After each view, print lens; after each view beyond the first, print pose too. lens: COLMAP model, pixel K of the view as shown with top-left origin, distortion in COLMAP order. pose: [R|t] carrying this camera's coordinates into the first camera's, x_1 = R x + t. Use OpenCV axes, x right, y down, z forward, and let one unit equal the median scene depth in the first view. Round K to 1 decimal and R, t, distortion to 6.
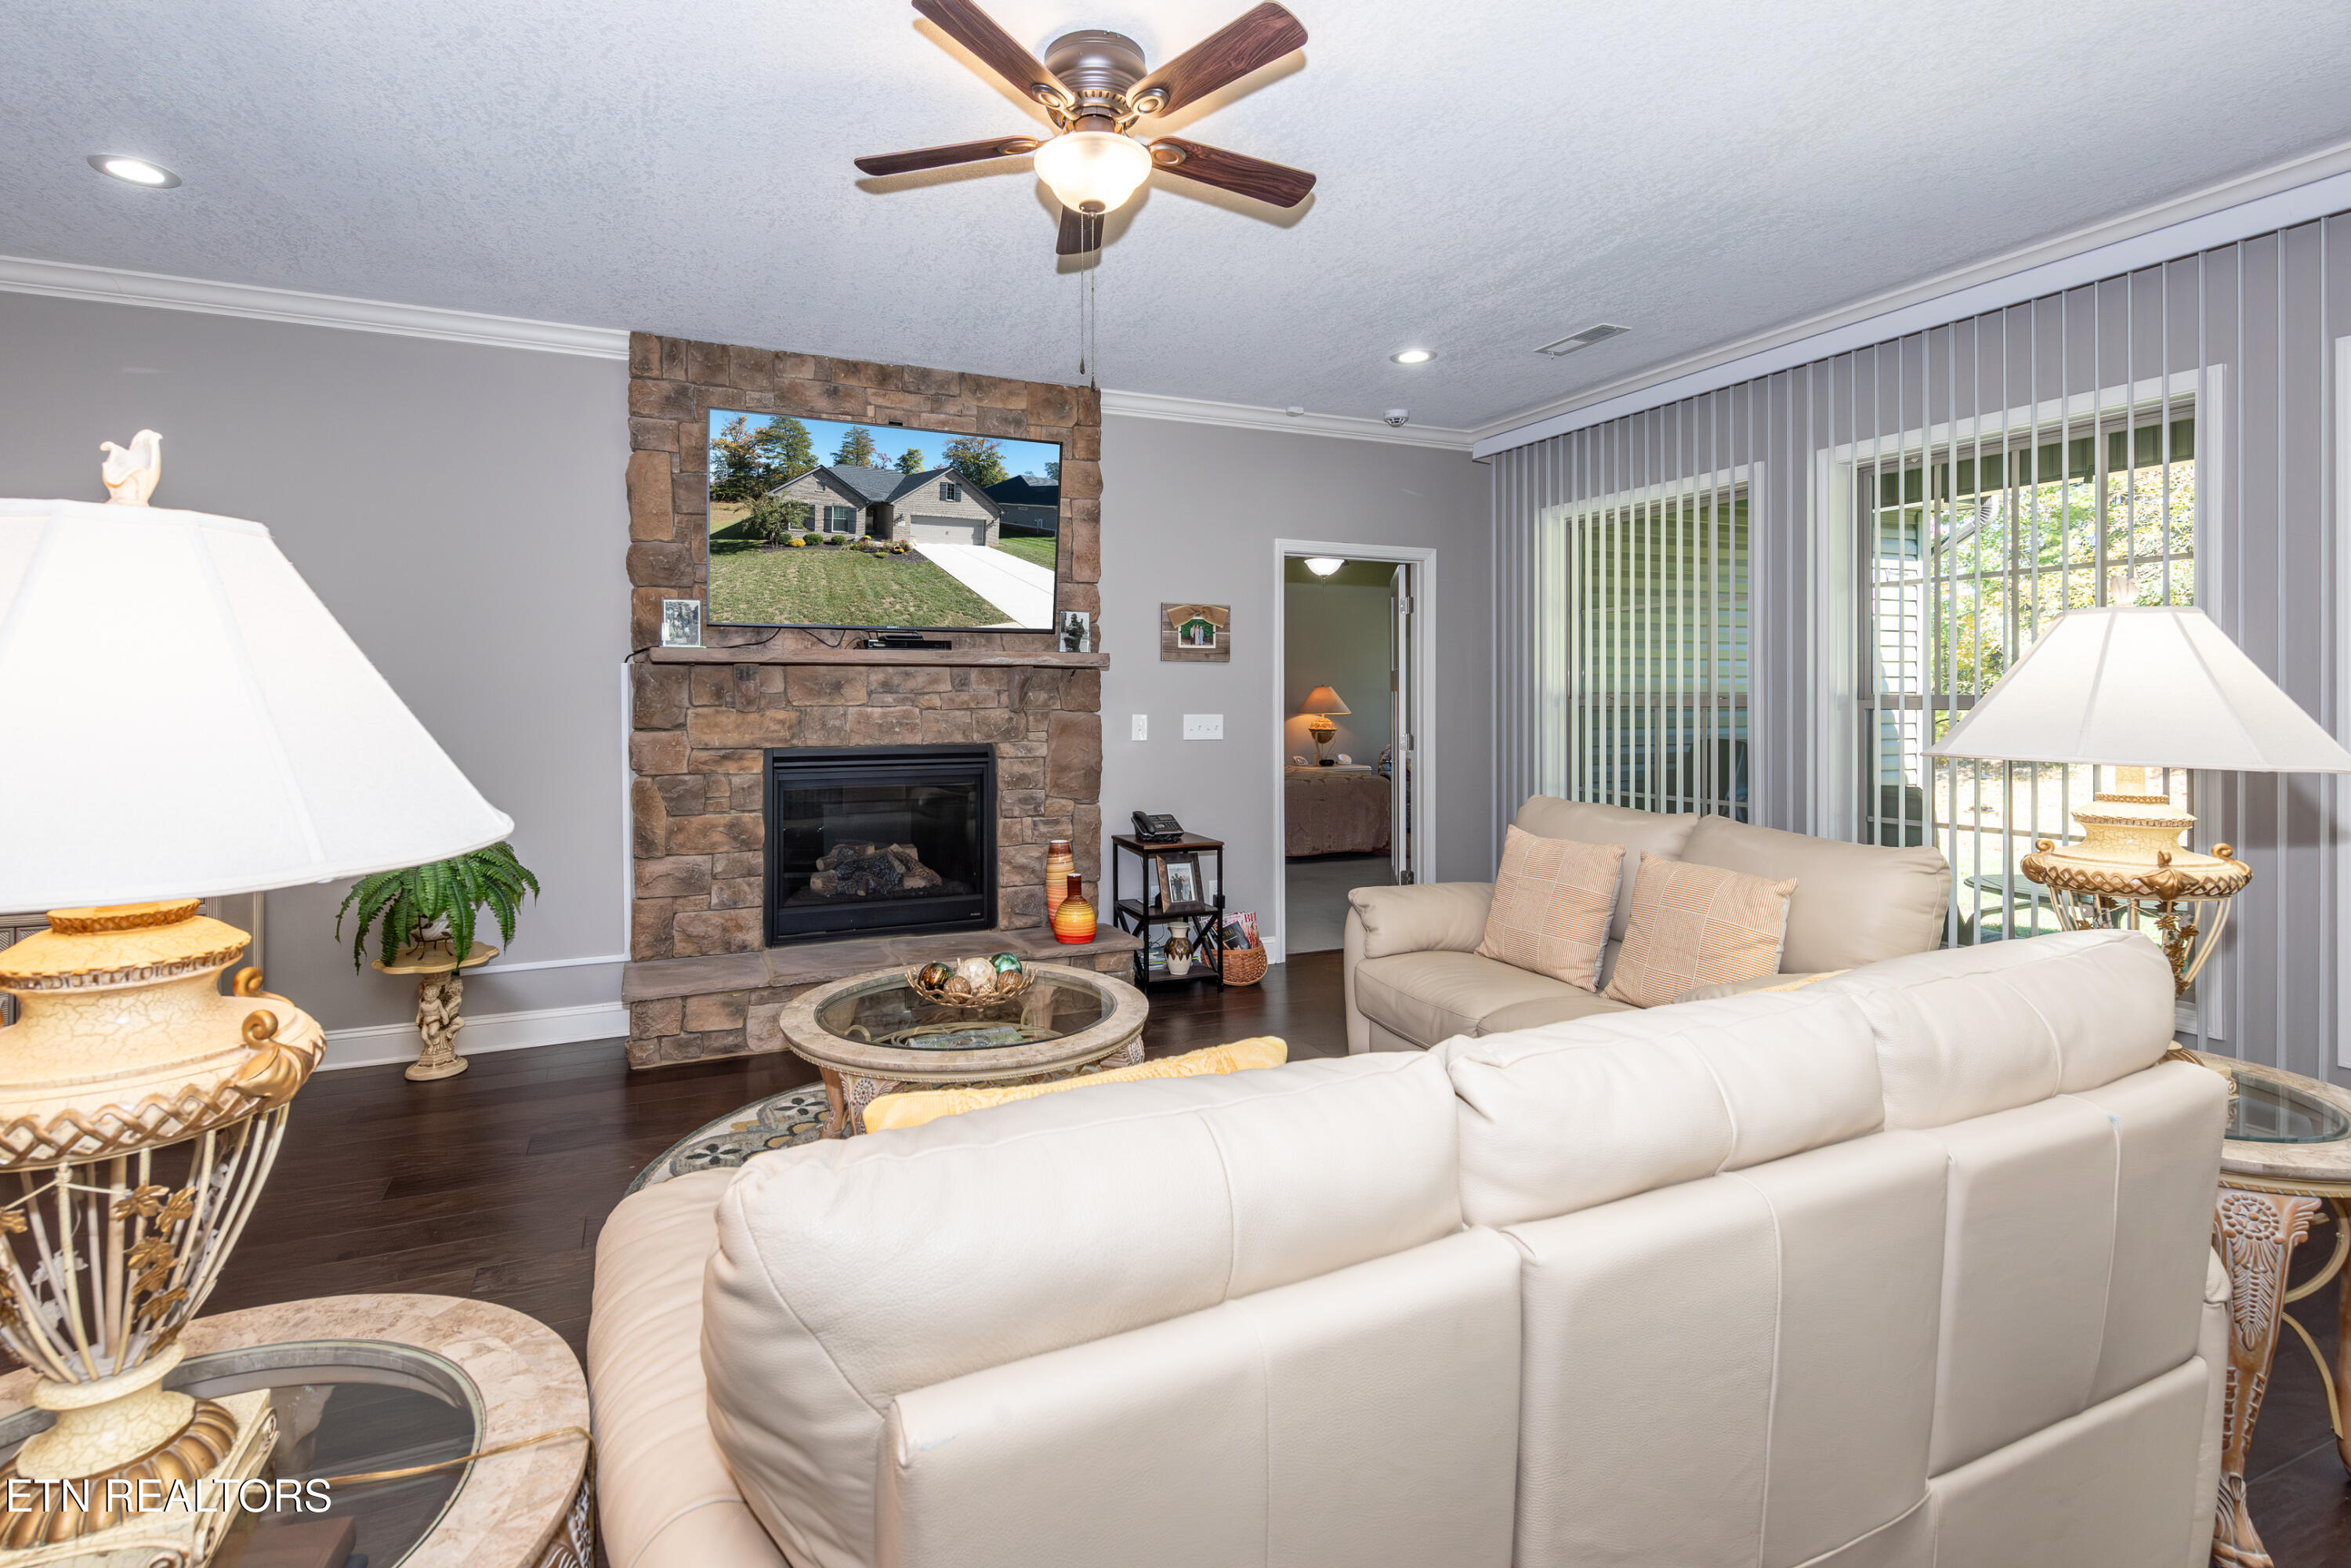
lens RADIAL K [[1105.7, 0, 1164.3], [0, 1105.7, 710.4], [0, 0, 1]] dist [0.017893, -0.011338]
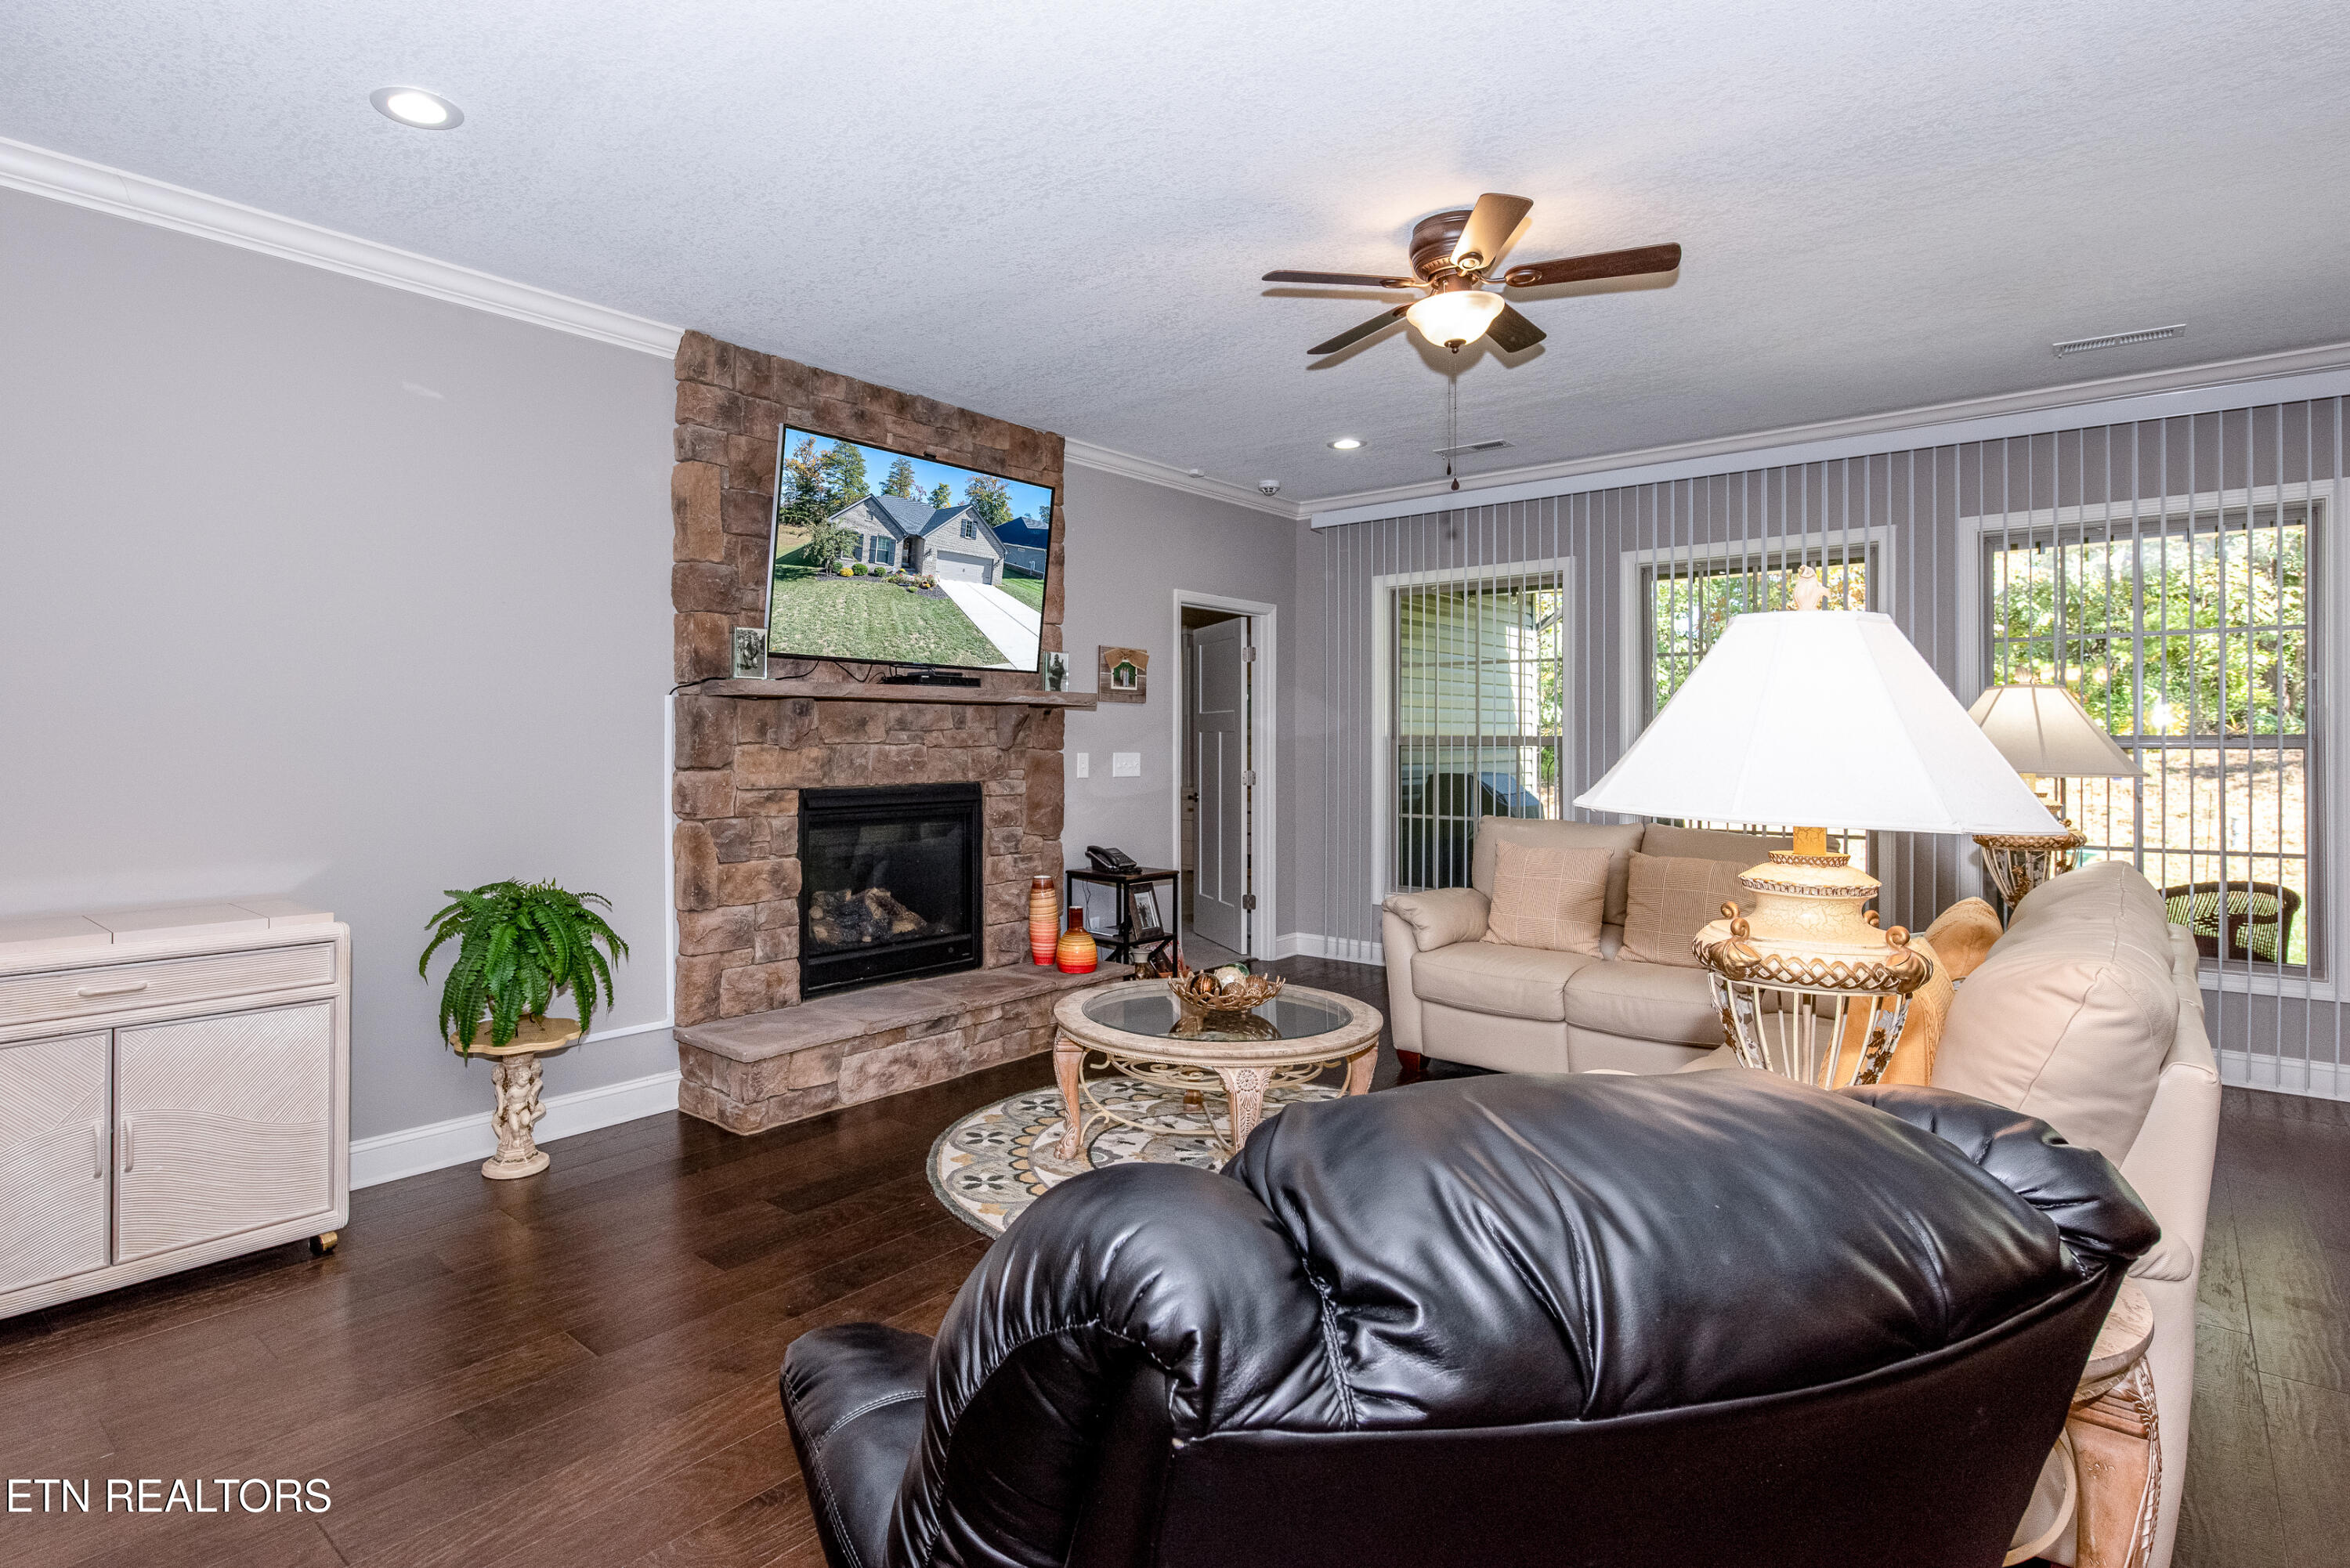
lens RADIAL K [[1197.2, 0, 1169.9], [0, 1197.2, 742.6], [0, 0, 1]] dist [0.000808, -0.000043]
pose [[0.894874, 0.004044, 0.446300, -0.534562], [-0.001471, 0.999980, -0.006112, 0.001069], [-0.446316, 0.004813, 0.894863, -0.045846]]
